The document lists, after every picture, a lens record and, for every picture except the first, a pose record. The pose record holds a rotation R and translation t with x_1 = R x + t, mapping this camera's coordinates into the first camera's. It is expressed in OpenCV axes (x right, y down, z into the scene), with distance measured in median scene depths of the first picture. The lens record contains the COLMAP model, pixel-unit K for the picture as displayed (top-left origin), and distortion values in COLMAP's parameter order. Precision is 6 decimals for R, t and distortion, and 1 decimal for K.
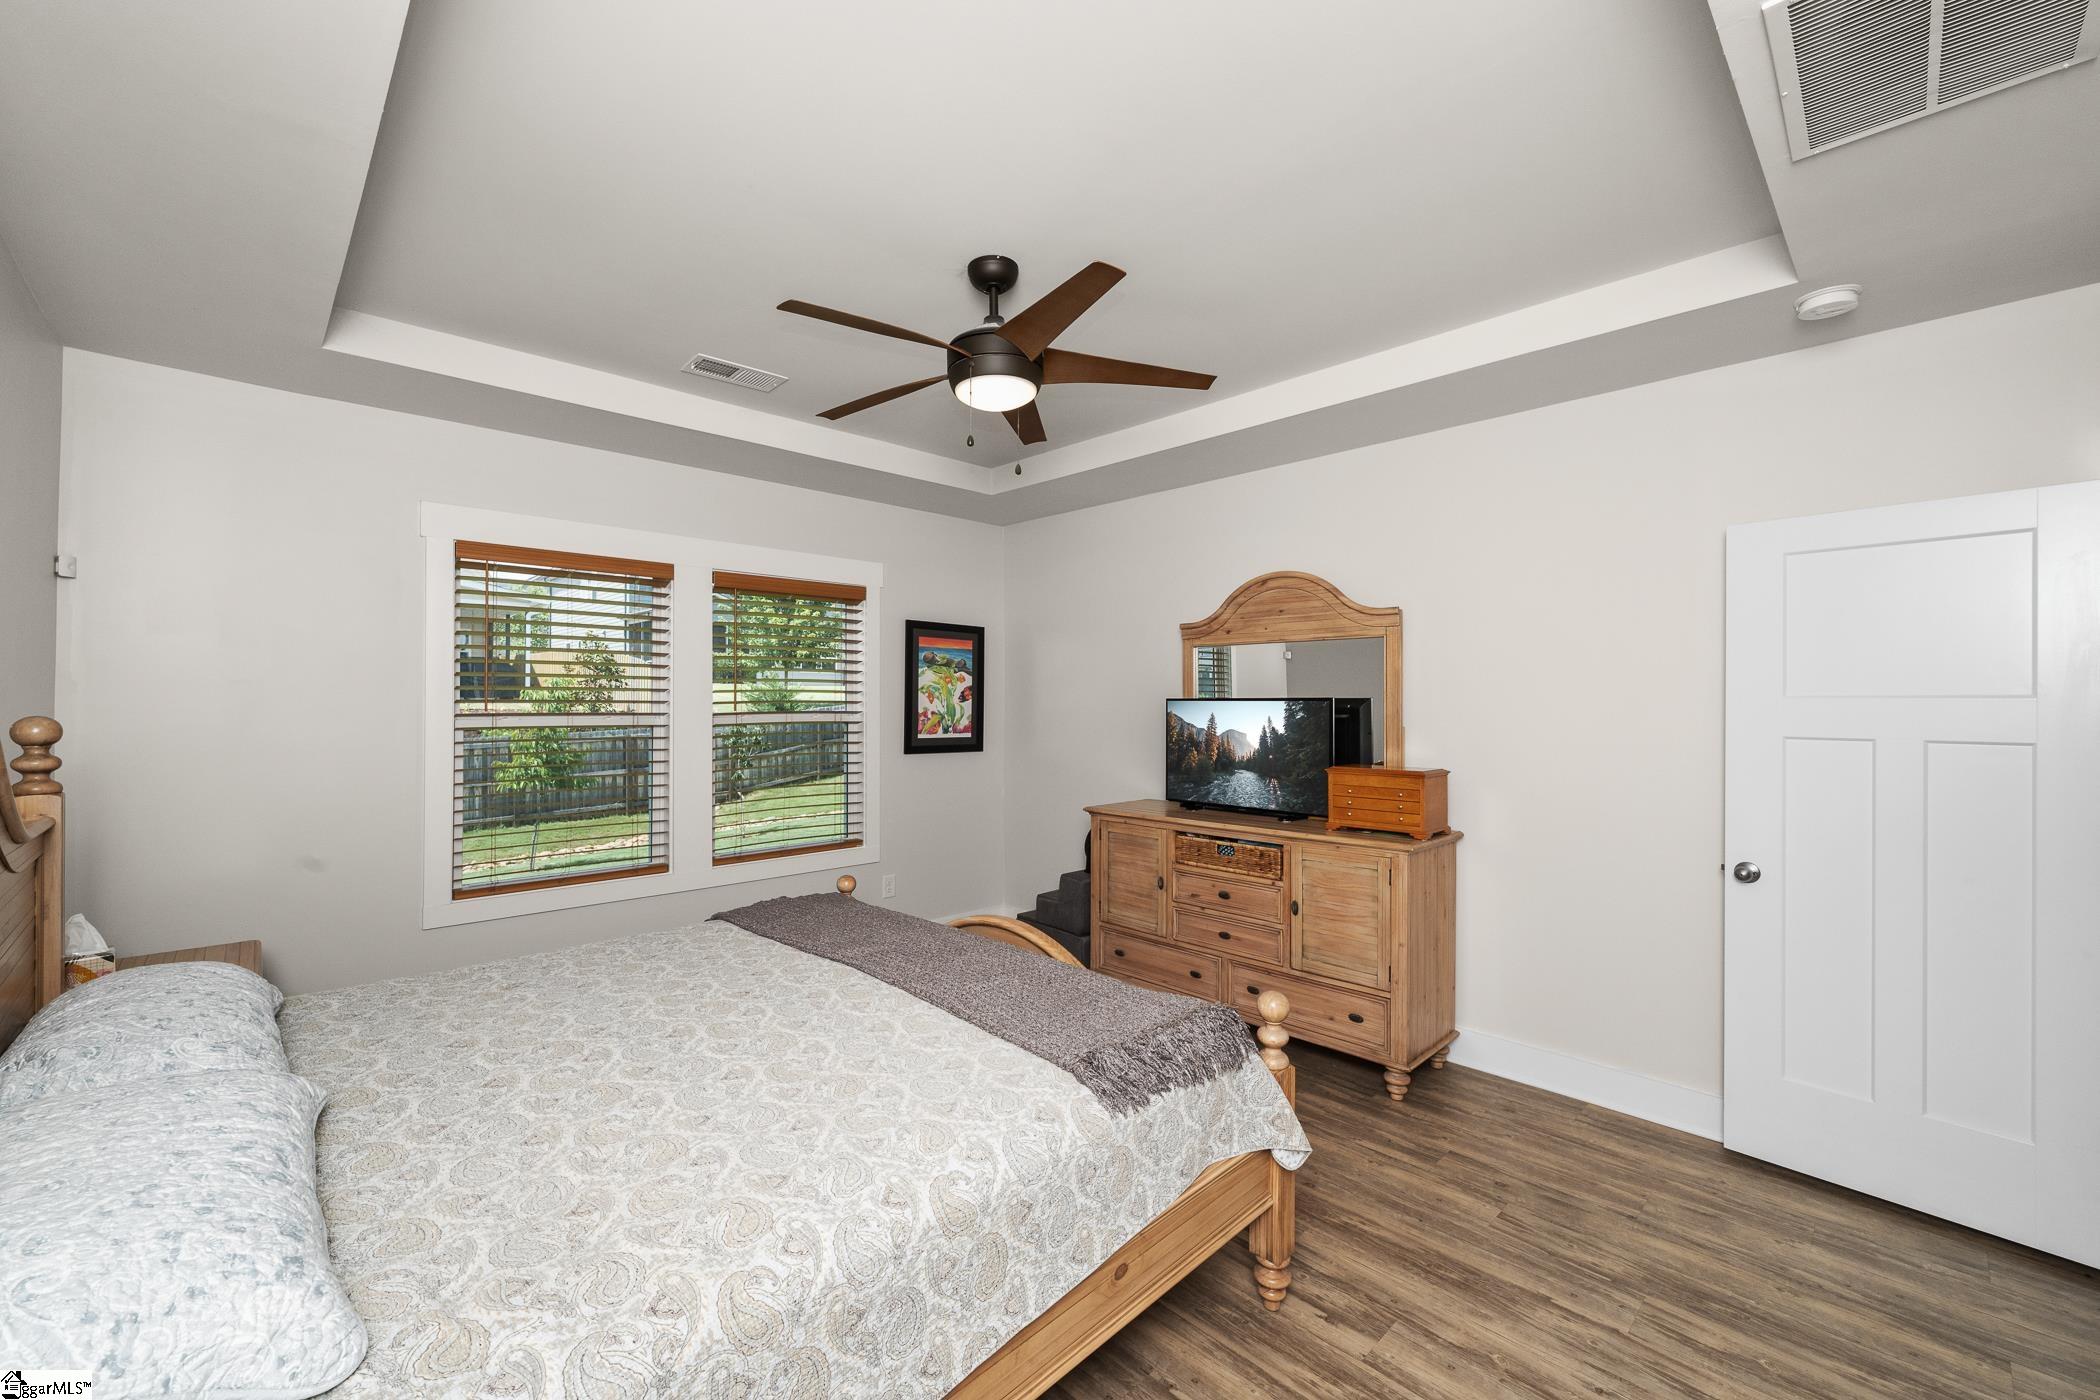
lens RADIAL K [[842.6, 0, 1051.1], [0, 842.6, 703.1], [0, 0, 1]] dist [-0.009626, 0.000886]
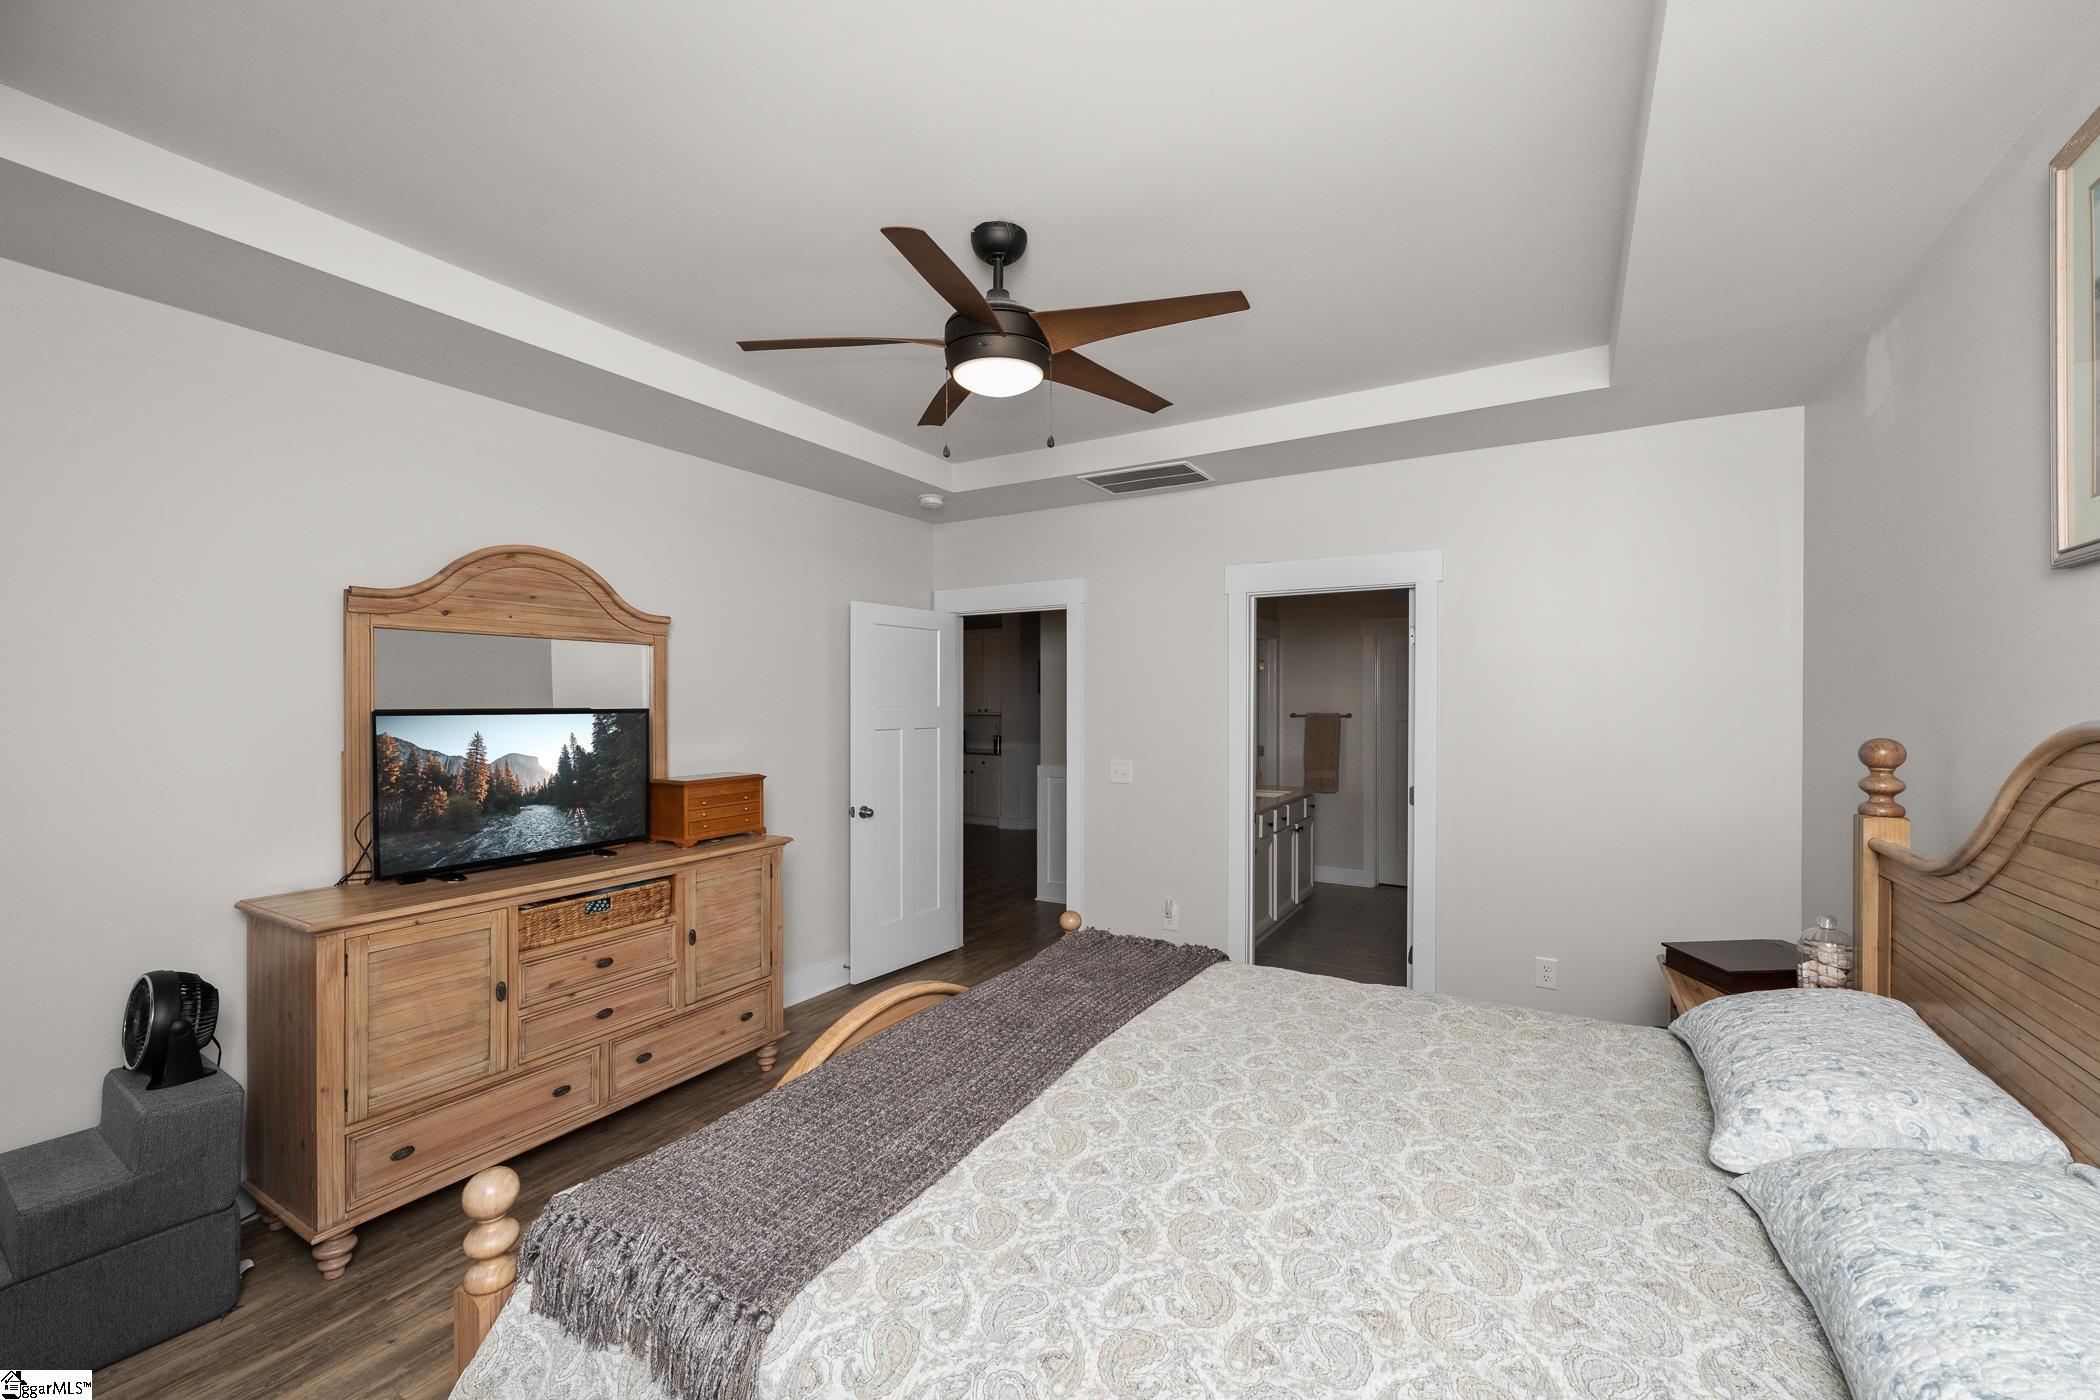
lens RADIAL K [[842.6, 0, 1044.8], [0, 842.6, 699.4], [0, 0, 1]] dist [-0.009626, 0.000886]
pose [[-0.250660, -0.002671, 0.968071, -0.621639], [-0.001162, 0.999996, 0.002458, -0.018026], [-0.968074, -0.000508, -0.250663, 0.761350]]
